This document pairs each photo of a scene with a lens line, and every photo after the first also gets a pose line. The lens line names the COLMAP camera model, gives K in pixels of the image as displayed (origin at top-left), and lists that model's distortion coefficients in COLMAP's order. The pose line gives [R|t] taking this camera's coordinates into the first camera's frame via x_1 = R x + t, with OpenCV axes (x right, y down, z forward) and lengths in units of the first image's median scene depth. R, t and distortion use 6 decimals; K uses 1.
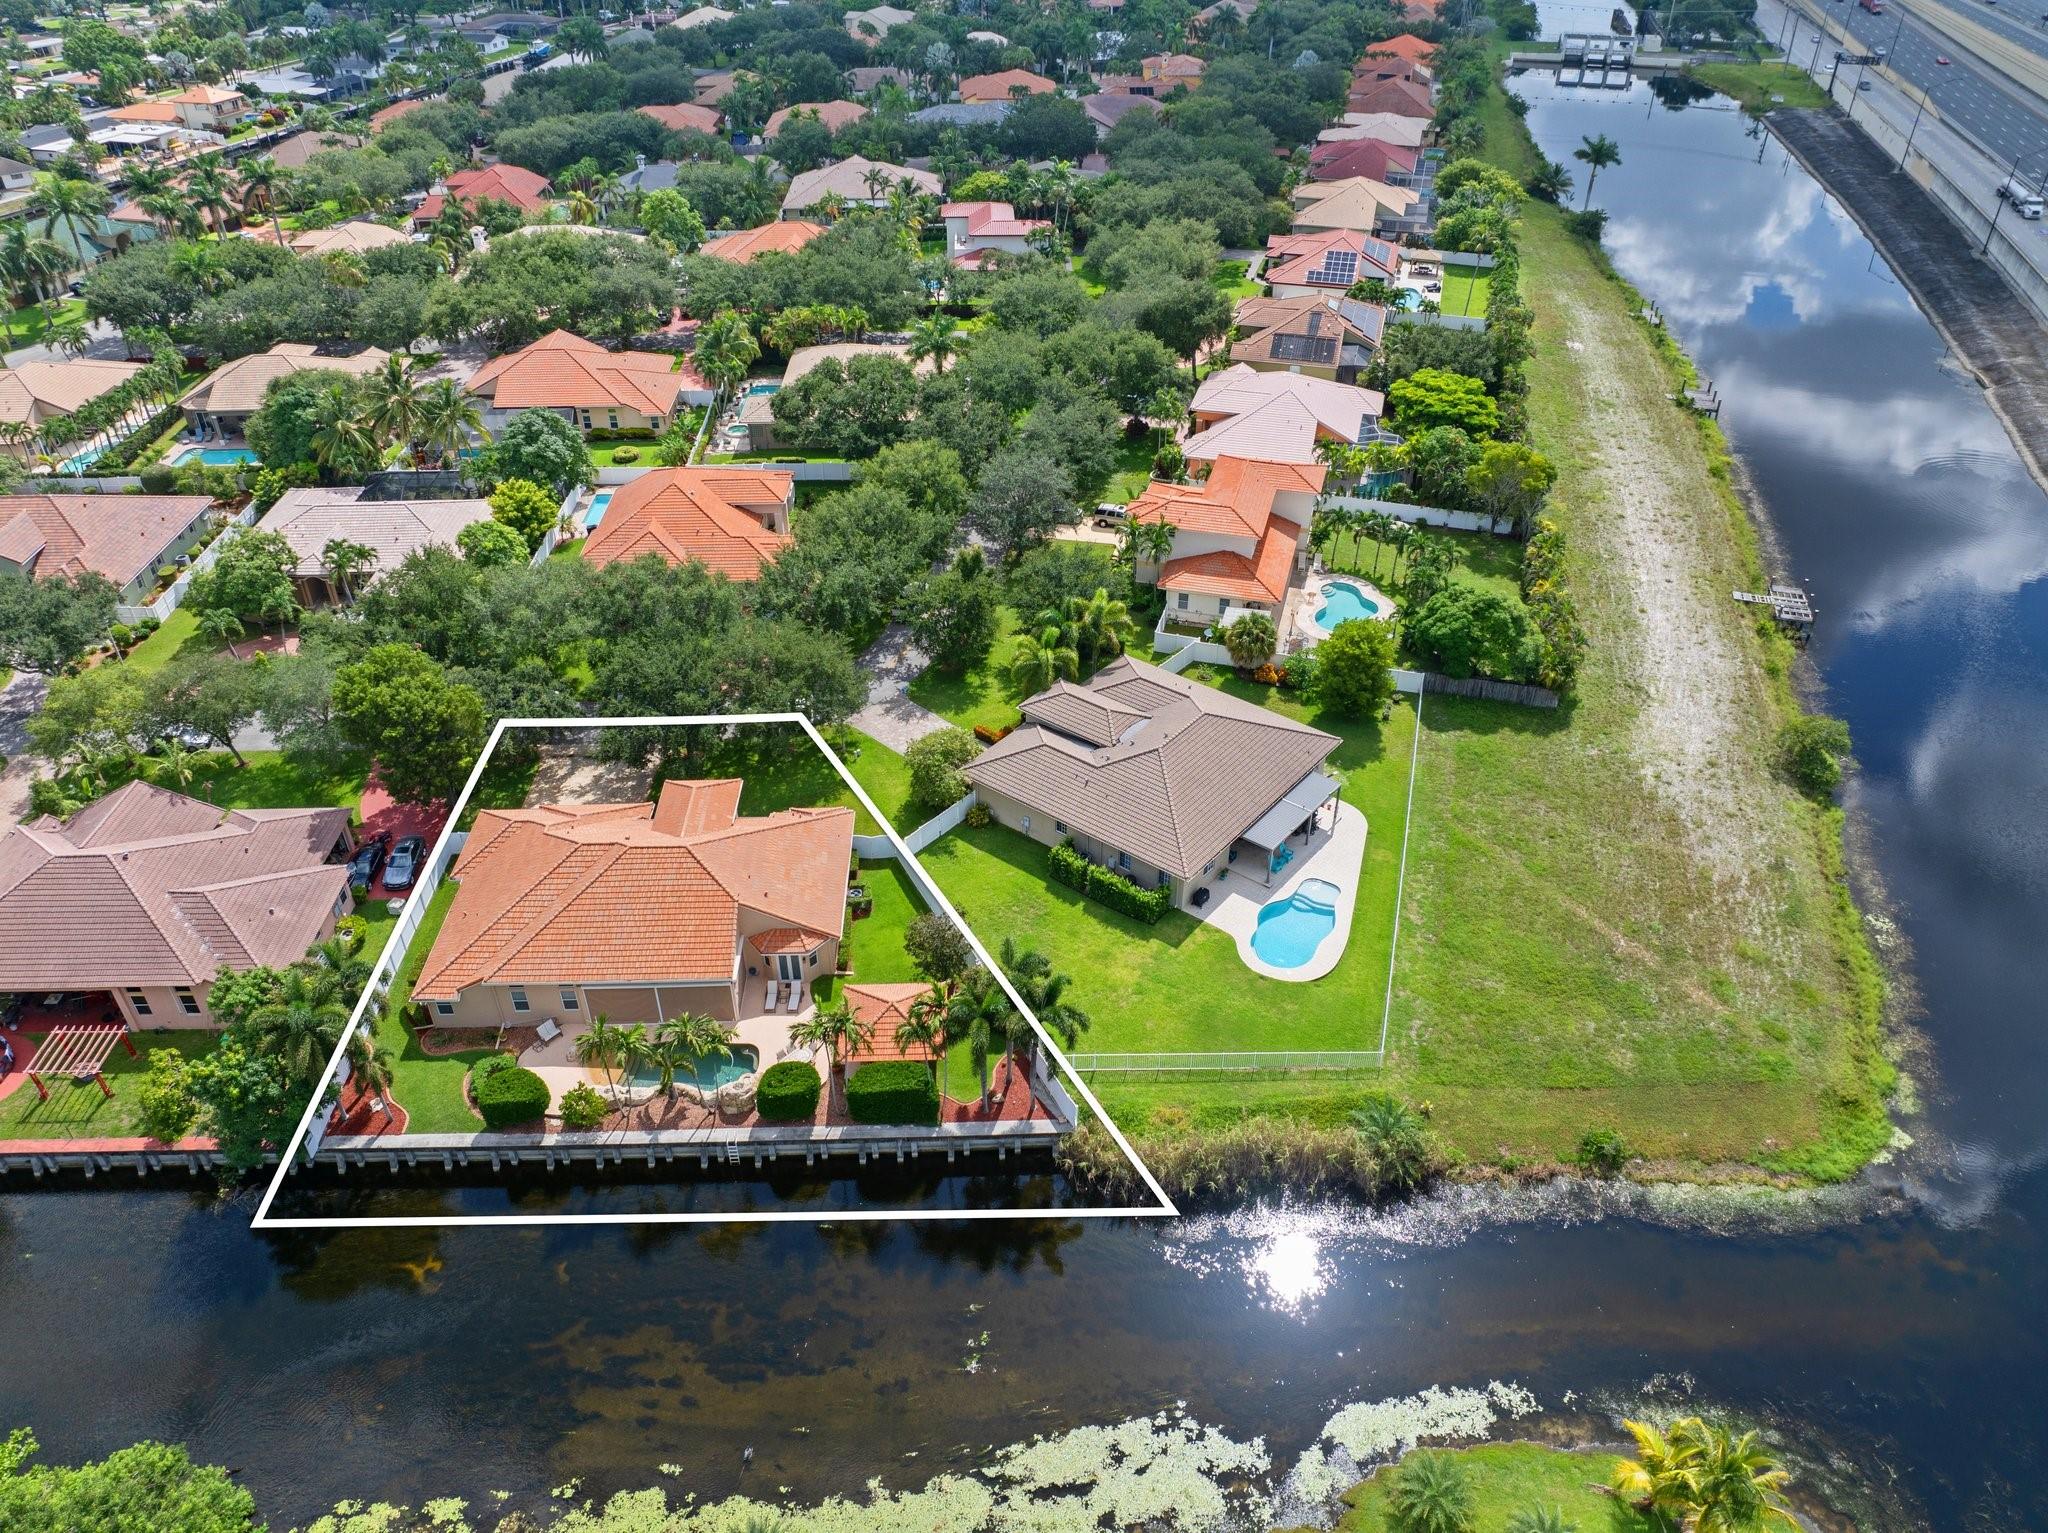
lens RADIAL K [[1431.1, 0, 1024.0], [0, 1431.1, 766.5], [0, 0, 1]] dist [-0.034248, 0.004304]
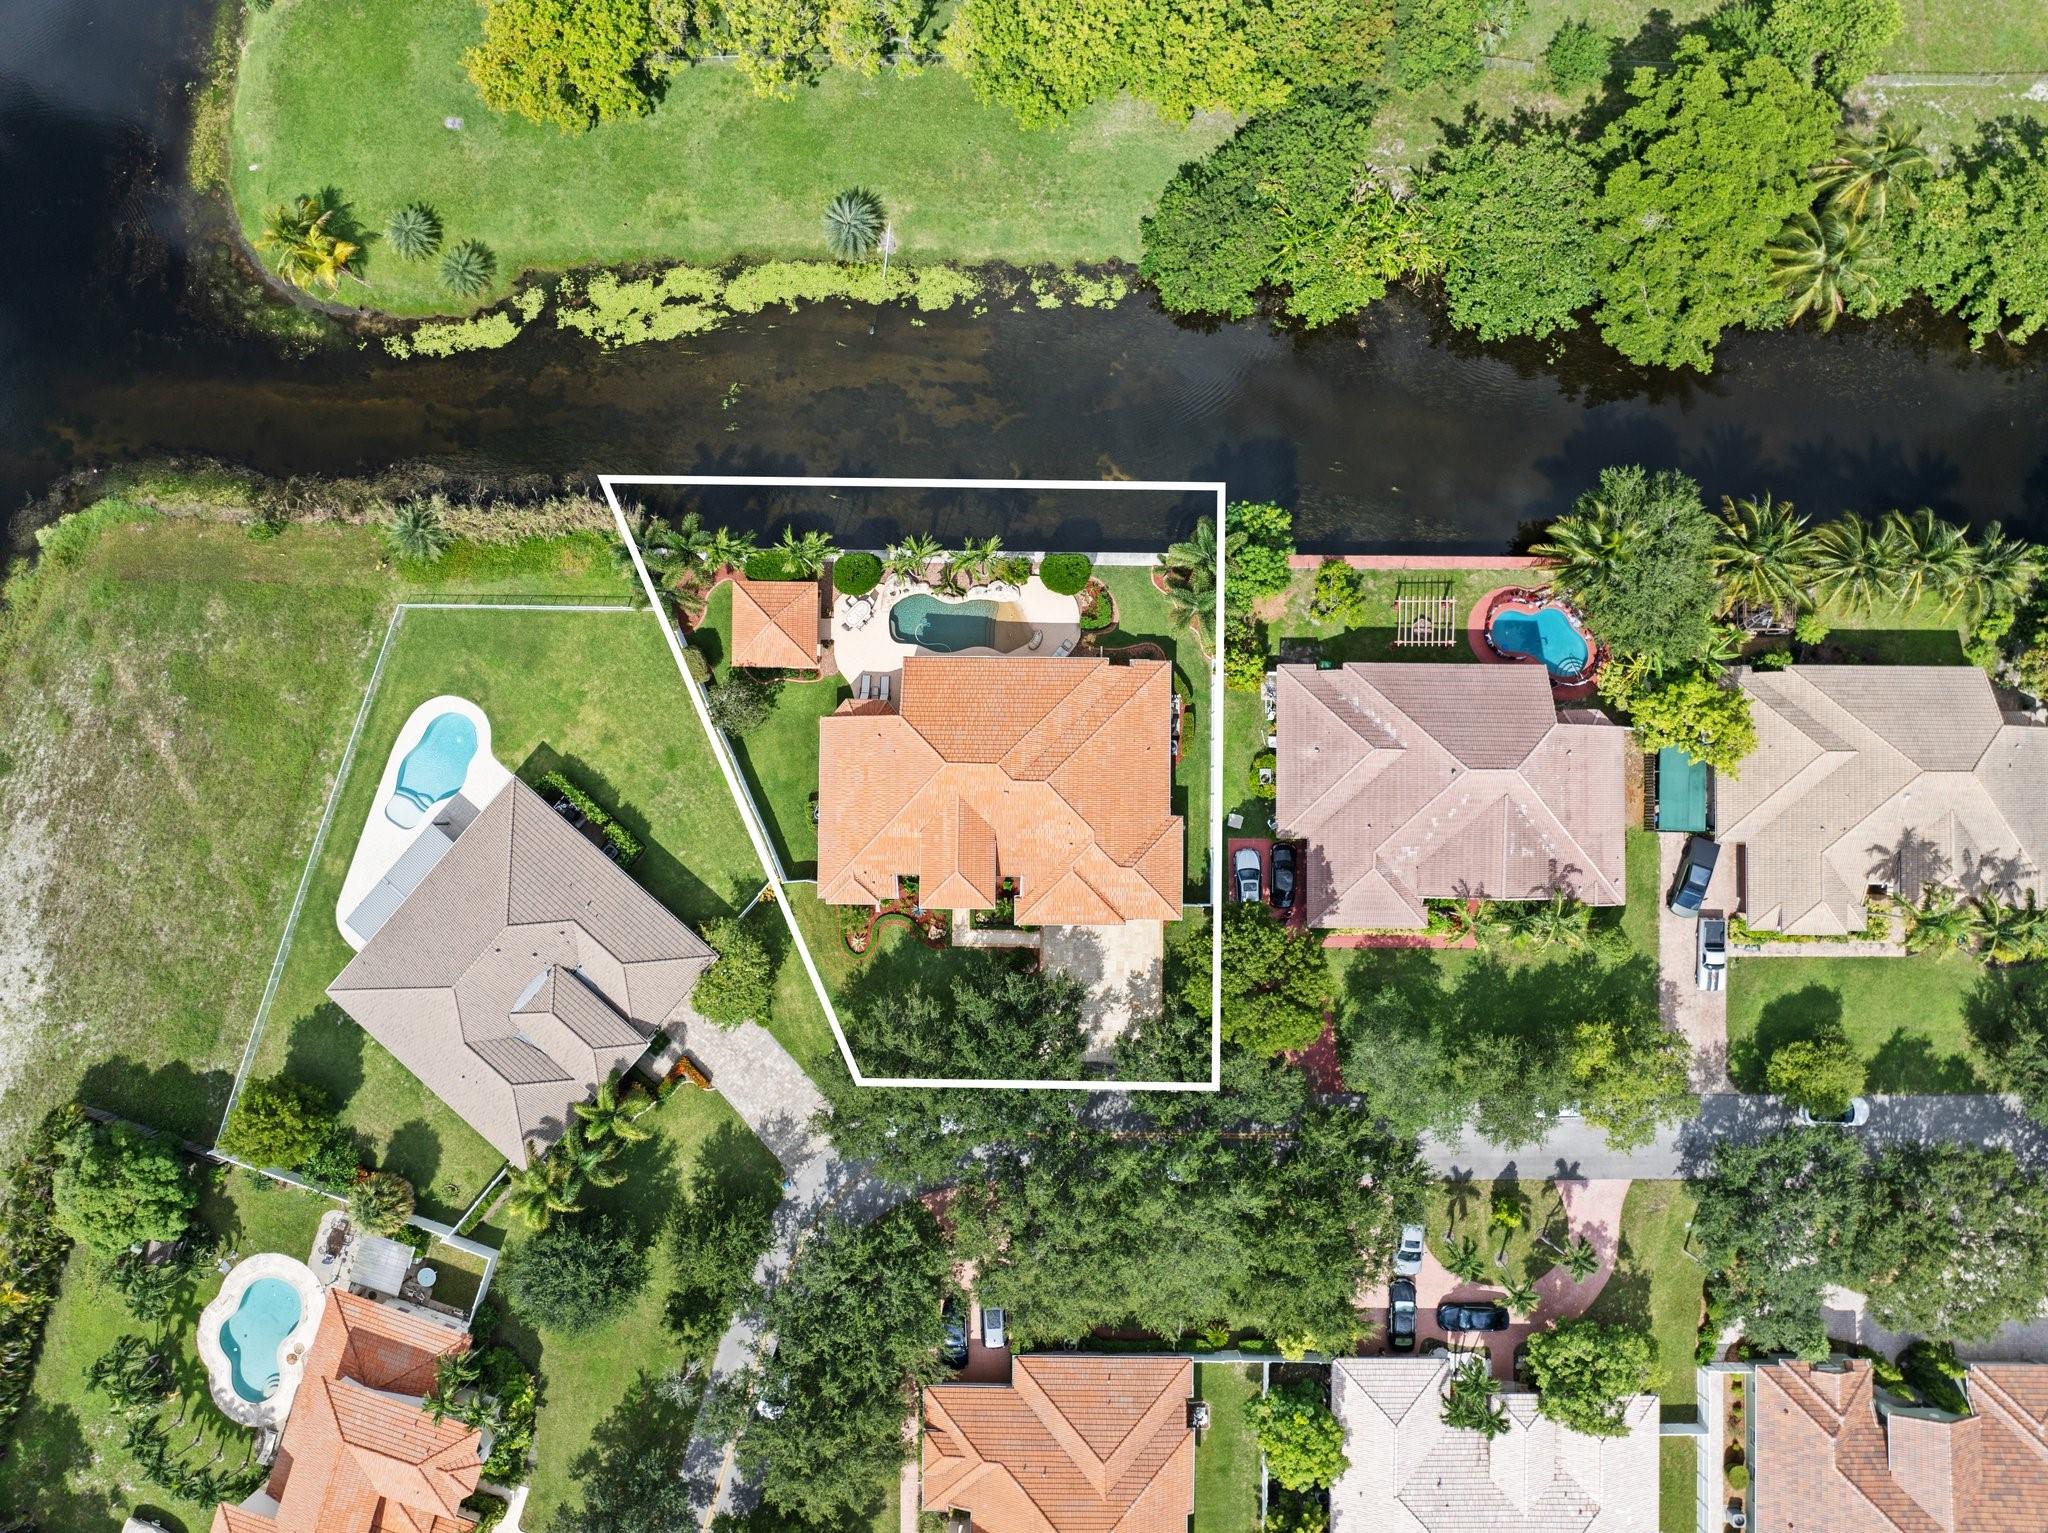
lens RADIAL K [[1431.1, 0, 1024.0], [0, 1431.1, 766.5], [0, 0, 1]] dist [-0.034248, 0.004304]
pose [[-0.998886, -0.045434, 0.012734, -0.402891], [0.035651, -0.549920, 0.834456, -1.125498], [-0.030910, 0.833981, 0.550927, 0.496942]]
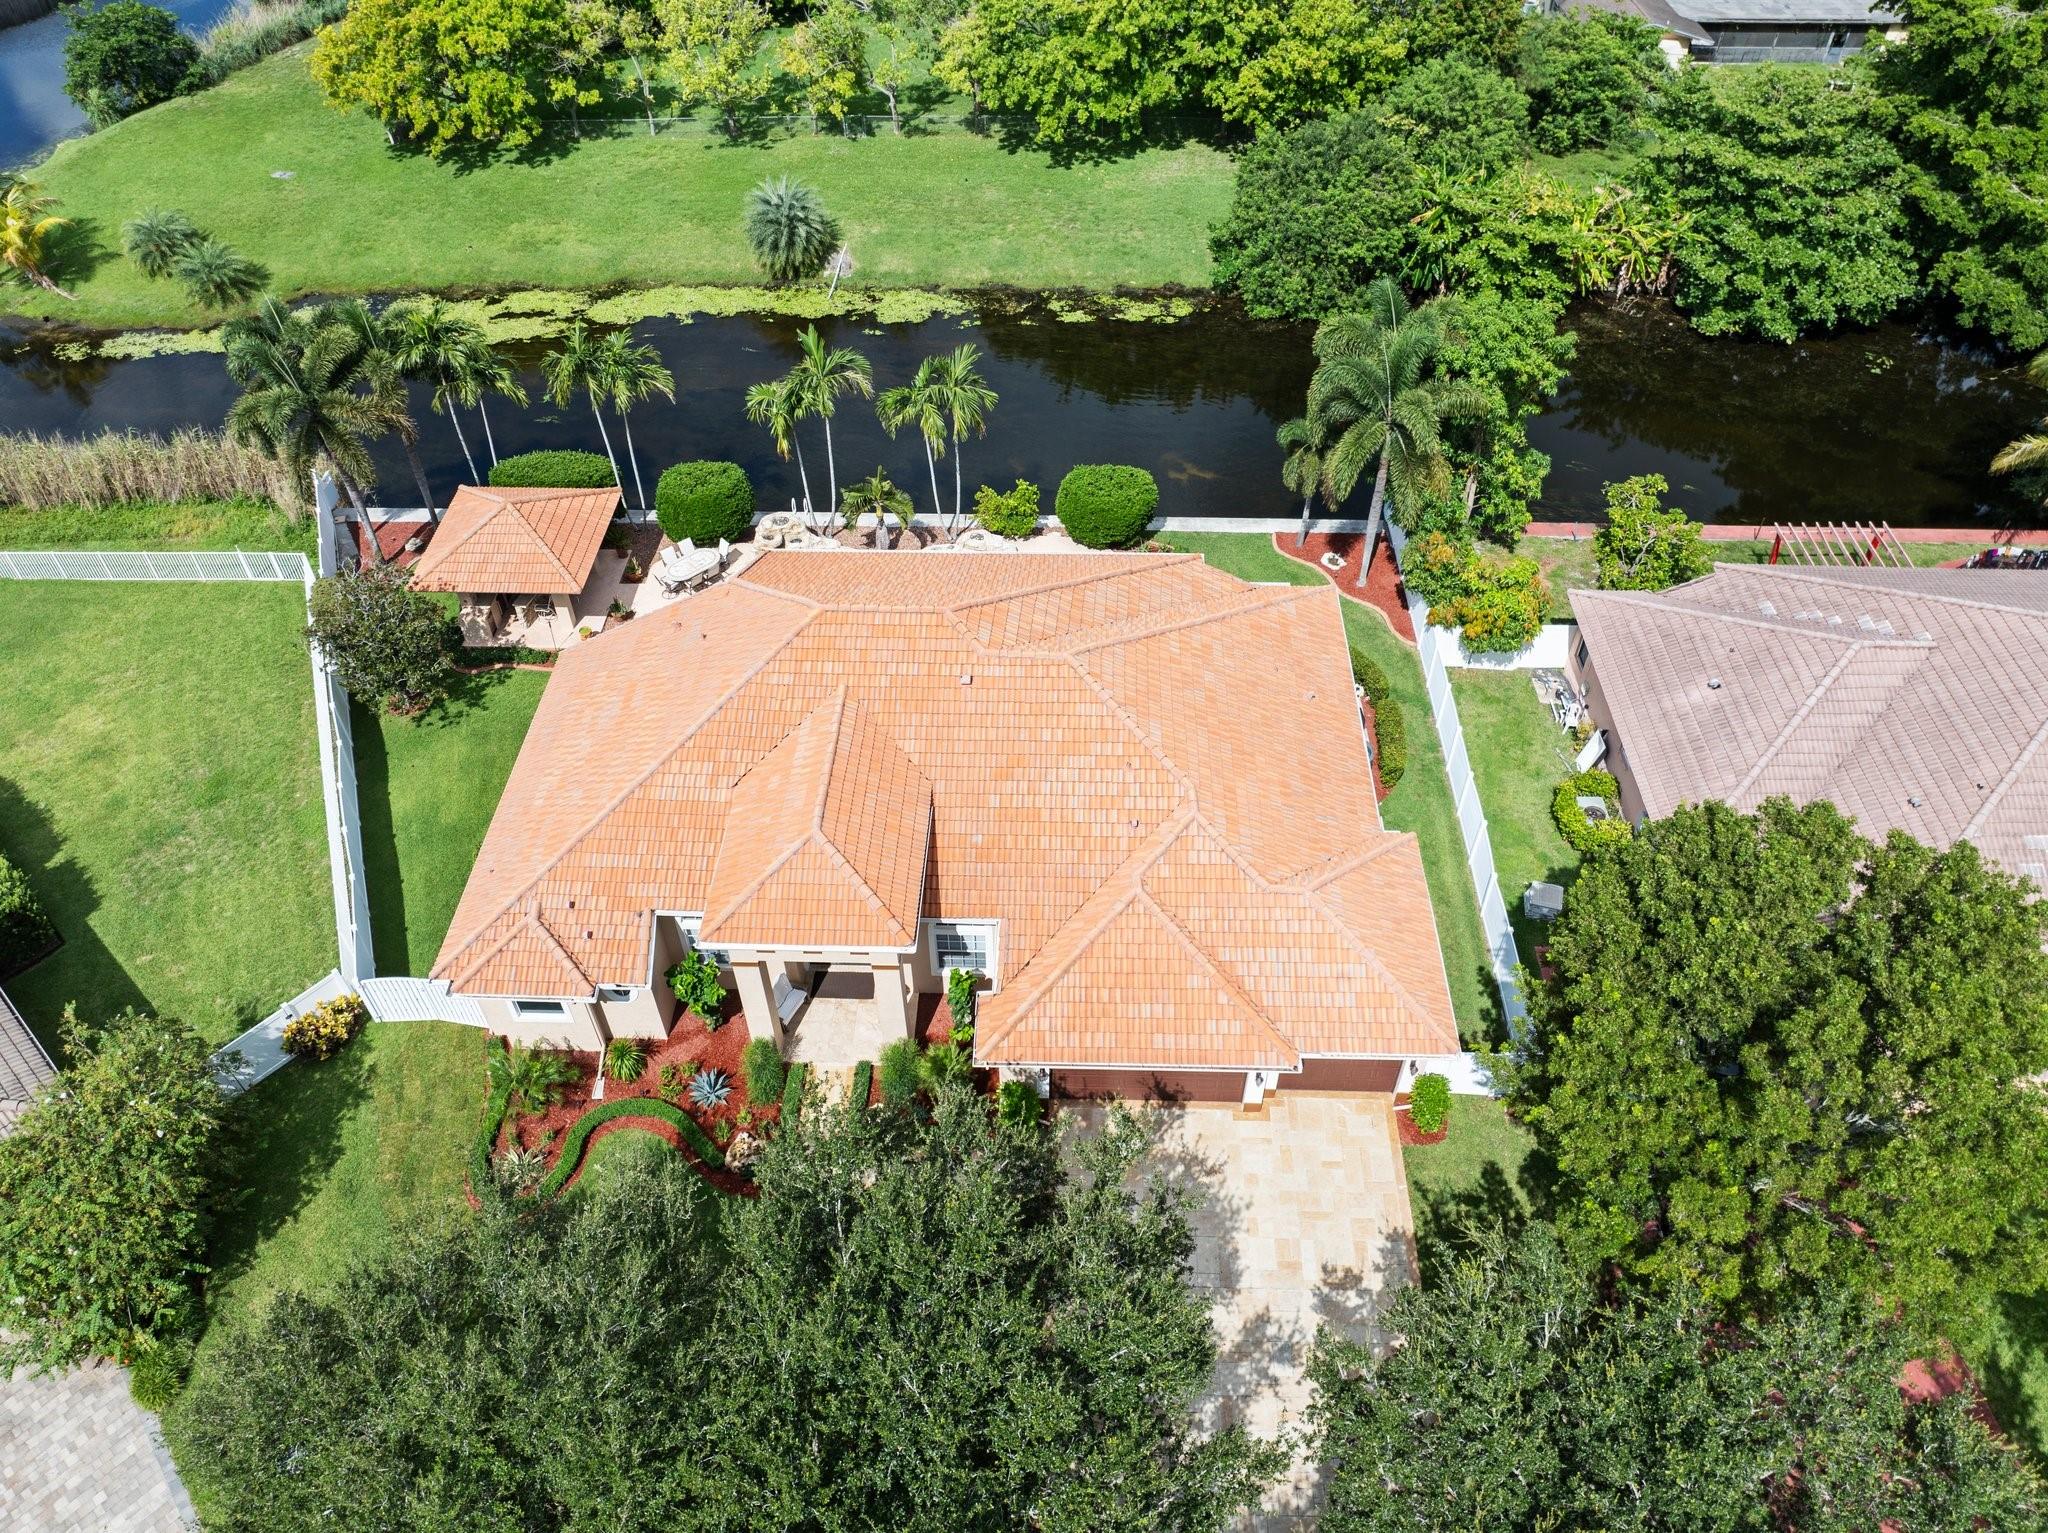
lens RADIAL K [[1431.1, 0, 1024.0], [0, 1431.1, 766.5], [0, 0, 1]] dist [-0.034248, 0.004304]
pose [[-0.997327, -0.042906, 0.059151, -0.425279], [0.051708, 0.157598, 0.986149, -0.487514], [-0.051634, 0.986571, -0.154958, 1.432627]]
